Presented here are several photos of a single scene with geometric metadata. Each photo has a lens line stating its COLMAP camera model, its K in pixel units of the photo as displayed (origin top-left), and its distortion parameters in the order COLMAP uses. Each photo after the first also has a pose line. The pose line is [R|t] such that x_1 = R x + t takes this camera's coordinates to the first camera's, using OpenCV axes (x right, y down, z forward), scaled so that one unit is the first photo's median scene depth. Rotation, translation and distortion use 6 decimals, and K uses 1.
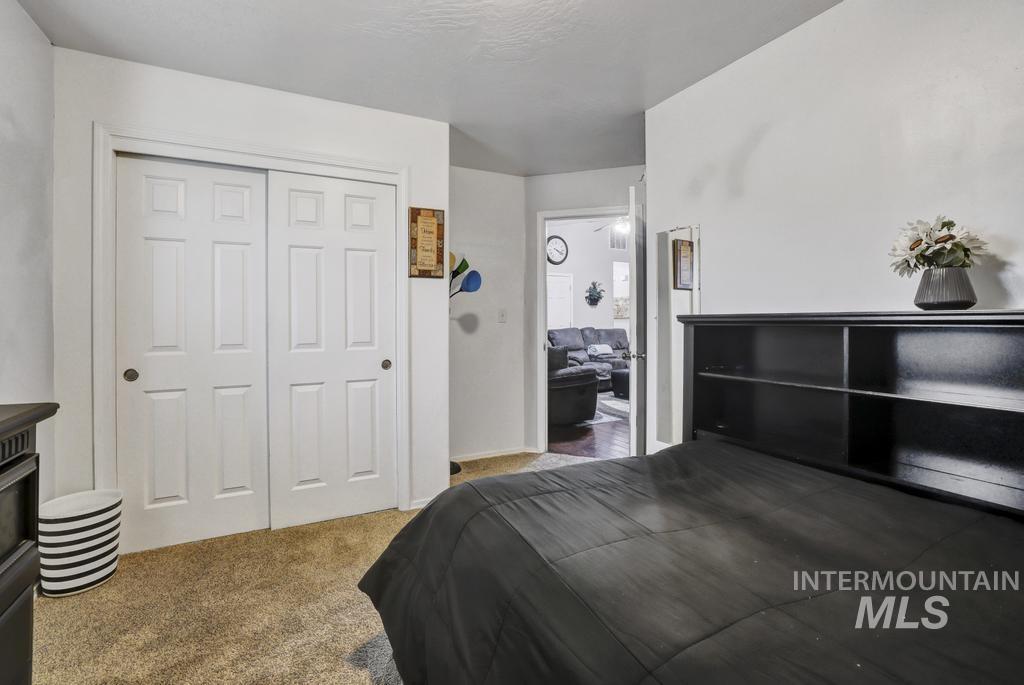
lens RADIAL K [[442.1, 0, 508.2], [0, 442.1, 335.1], [0, 0, 1]] dist [-0.048718, 0.017543]
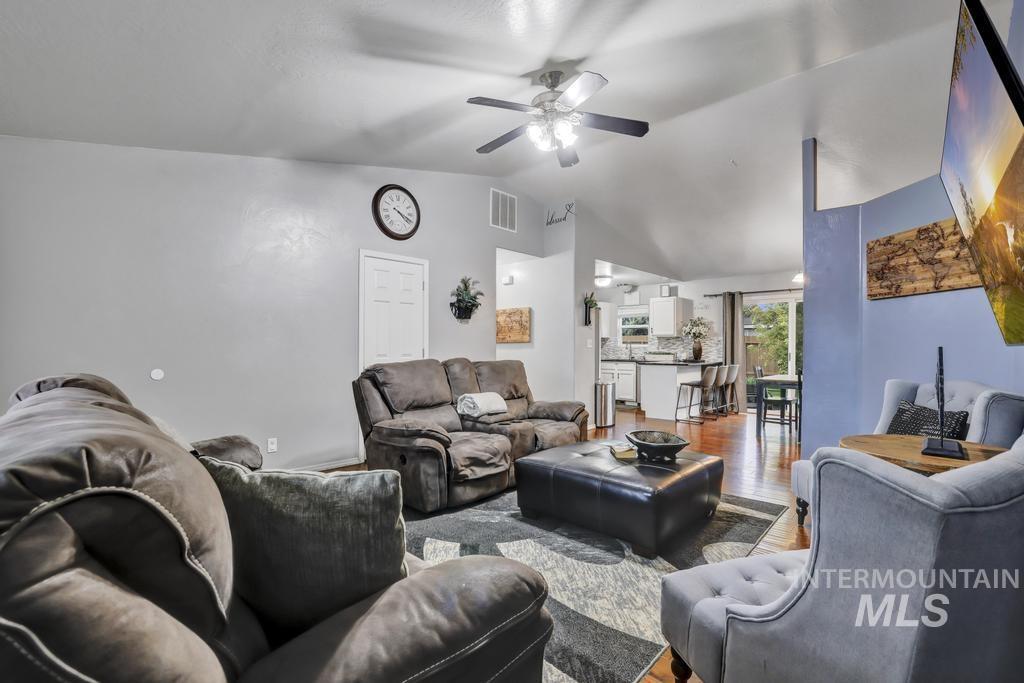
lens RADIAL K [[455.9, 0, 509.3], [0, 455.9, 342.8], [0, 0, 1]] dist [-0.051566, 0.019615]
pose [[0.947877, 0.012834, 0.318378, 0.068480], [0.000455, 0.999133, -0.041629, -0.013289], [-0.318636, 0.039604, 0.947049, 0.472470]]
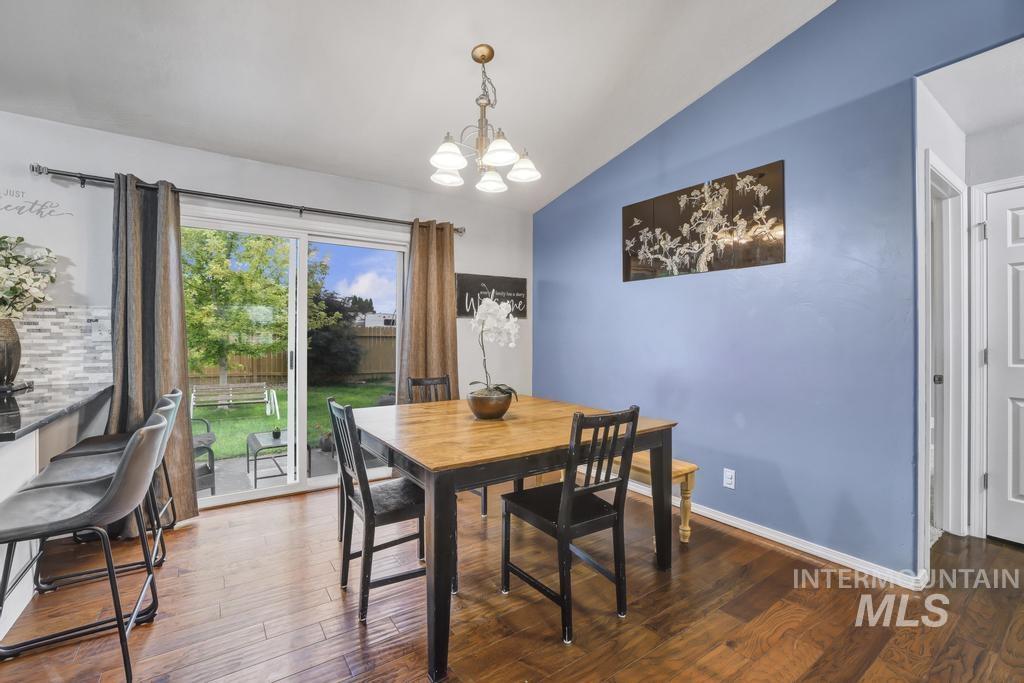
lens RADIAL K [[442.1, 0, 508.2], [0, 442.1, 334.1], [0, 0, 1]] dist [-0.048718, 0.017543]
pose [[-0.122072, 0.010966, 0.992461, 0.480774], [0.029179, 0.999546, -0.007455, -0.037442], [-0.992092, 0.028049, -0.122337, 1.009974]]
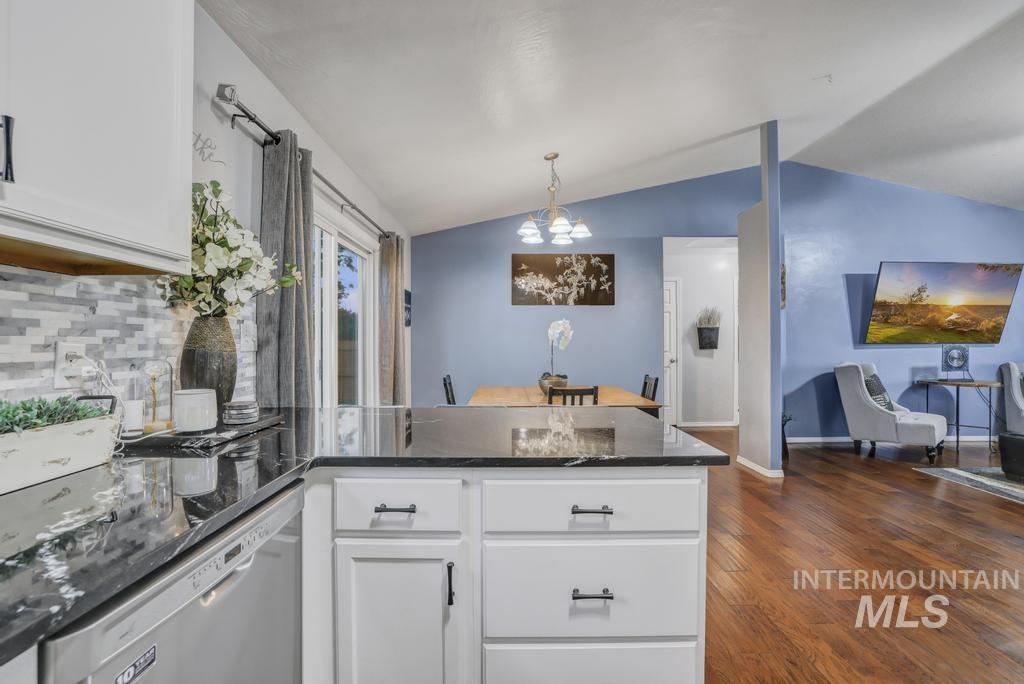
lens RADIAL K [[442.1, 0, 508.2], [0, 442.1, 334.6], [0, 0, 1]] dist [-0.048718, 0.017543]
pose [[-0.885514, 0.014093, 0.464399, 0.603353], [0.020012, 0.999769, 0.007819, -0.050763], [-0.464181, 0.016218, -0.885592, 1.404634]]
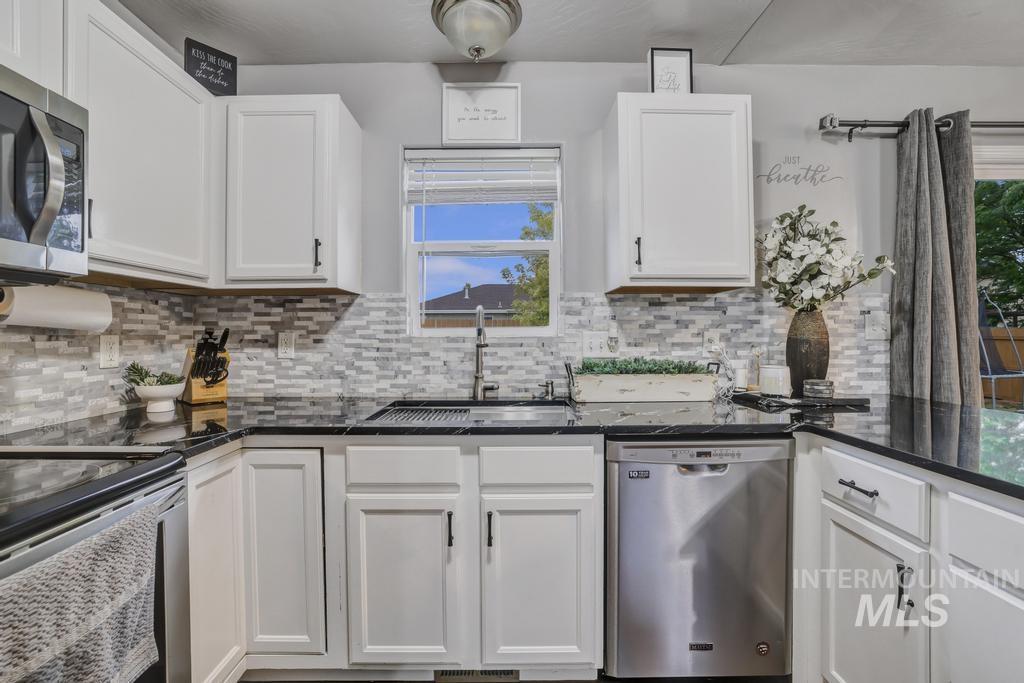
lens RADIAL K [[442.1, 0, 508.2], [0, 442.1, 334.1], [0, 0, 1]] dist [-0.048718, 0.017543]
pose [[0.456930, 0.004239, 0.889493, 0.521883], [0.029768, 0.999356, -0.020054, -0.047430], [-0.889004, 0.035642, 0.456509, 1.339160]]
